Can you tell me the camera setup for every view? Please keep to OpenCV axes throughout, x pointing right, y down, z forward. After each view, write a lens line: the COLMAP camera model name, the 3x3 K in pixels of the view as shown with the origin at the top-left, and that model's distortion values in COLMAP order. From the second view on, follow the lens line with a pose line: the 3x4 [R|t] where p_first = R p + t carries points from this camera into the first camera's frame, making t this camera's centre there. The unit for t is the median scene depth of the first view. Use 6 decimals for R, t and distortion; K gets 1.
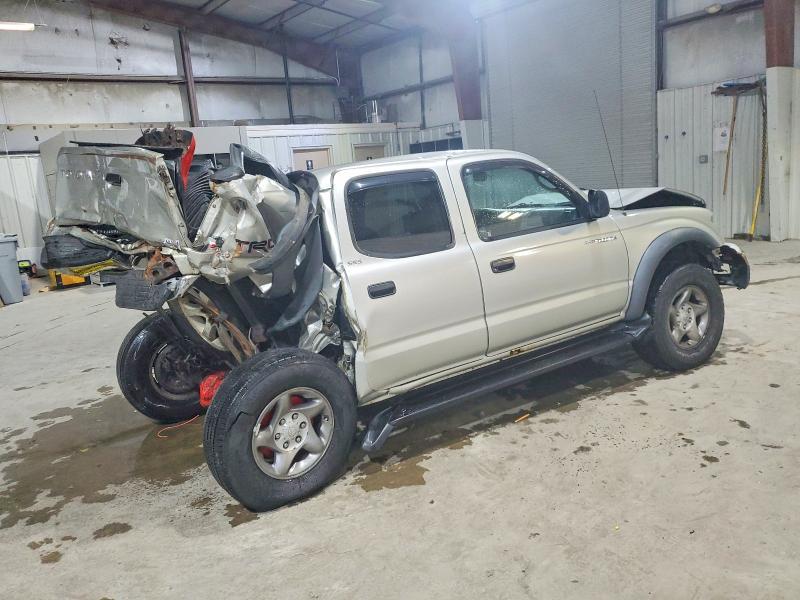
lens RADIAL K [[639.0, 0, 395.1], [0, 639.0, 298.4], [0, 0, 1]] dist [0.015761, 0.006365]
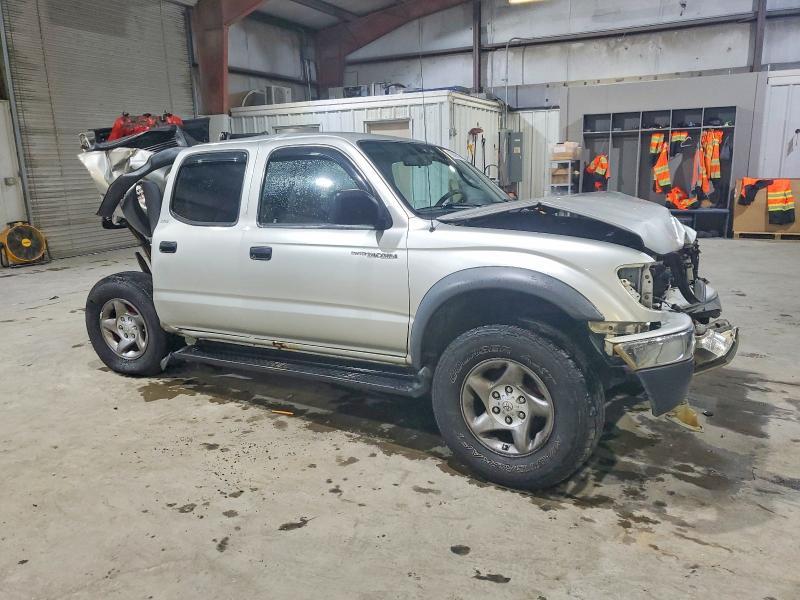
lens RADIAL K [[639.0, 0, 396.4], [0, 639.0, 302.5], [0, 0, 1]] dist [0.015761, 0.006365]
pose [[0.425613, 0.266911, -0.864645, 1.040016], [-0.183790, 0.961091, 0.206215, -0.202578], [0.886044, 0.071145, 0.458109, 0.670130]]
